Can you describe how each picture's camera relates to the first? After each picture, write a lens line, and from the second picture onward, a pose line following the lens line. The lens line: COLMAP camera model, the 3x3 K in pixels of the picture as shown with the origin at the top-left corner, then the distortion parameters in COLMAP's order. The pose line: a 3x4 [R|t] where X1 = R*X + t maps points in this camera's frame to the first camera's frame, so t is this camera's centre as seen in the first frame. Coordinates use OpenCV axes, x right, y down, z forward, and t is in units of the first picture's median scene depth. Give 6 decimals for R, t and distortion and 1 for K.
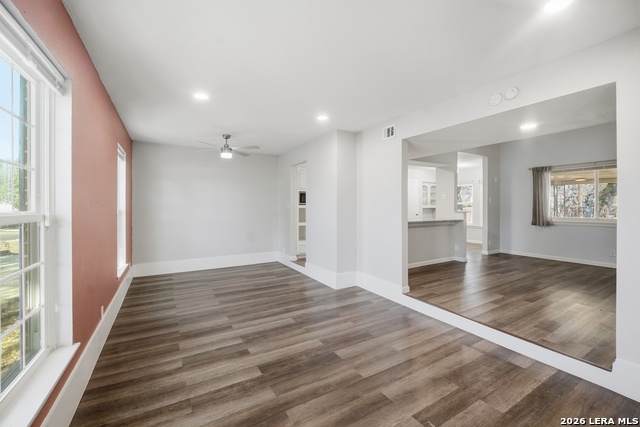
lens RADIAL K [[267.5, 0, 318.0], [0, 267.5, 209.5], [0, 0, 1]] dist [-0.015152, 0.000159]
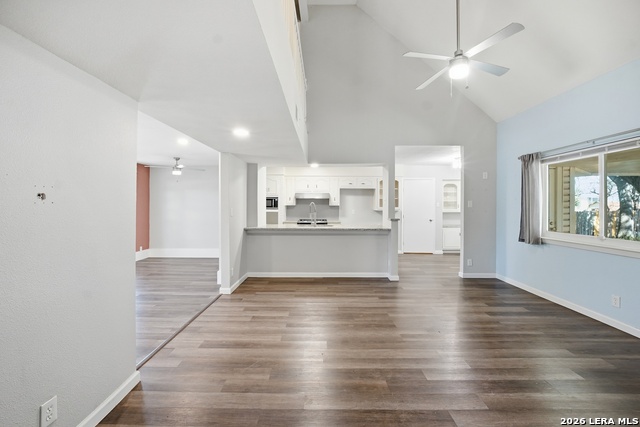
lens RADIAL K [[267.5, 0, 316.8], [0, 267.5, 209.4], [0, 0, 1]] dist [-0.015152, 0.000159]
pose [[0.860258, 0.006757, -0.509814, 1.277416], [-0.011423, 0.999917, -0.006023, -0.023740], [0.509730, 0.011005, 0.860264, 0.286214]]
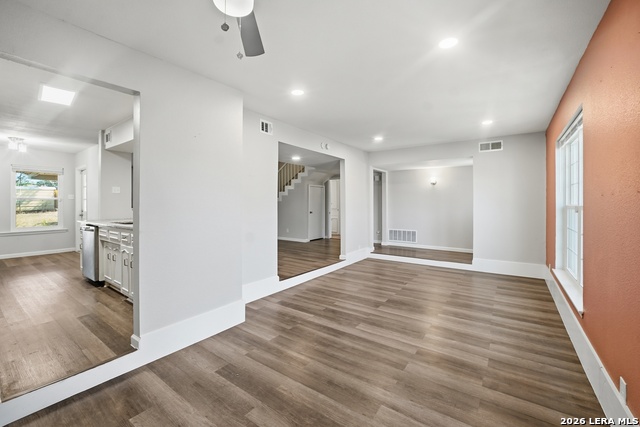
lens RADIAL K [[267.5, 0, 321.3], [0, 267.5, 204.0], [0, 0, 1]] dist [-0.015152, 0.000159]
pose [[-0.416113, 0.000187, 0.909313, -0.811366], [0.012849, 0.999901, 0.005674, -0.009239], [-0.909222, 0.014045, -0.416074, 1.386083]]
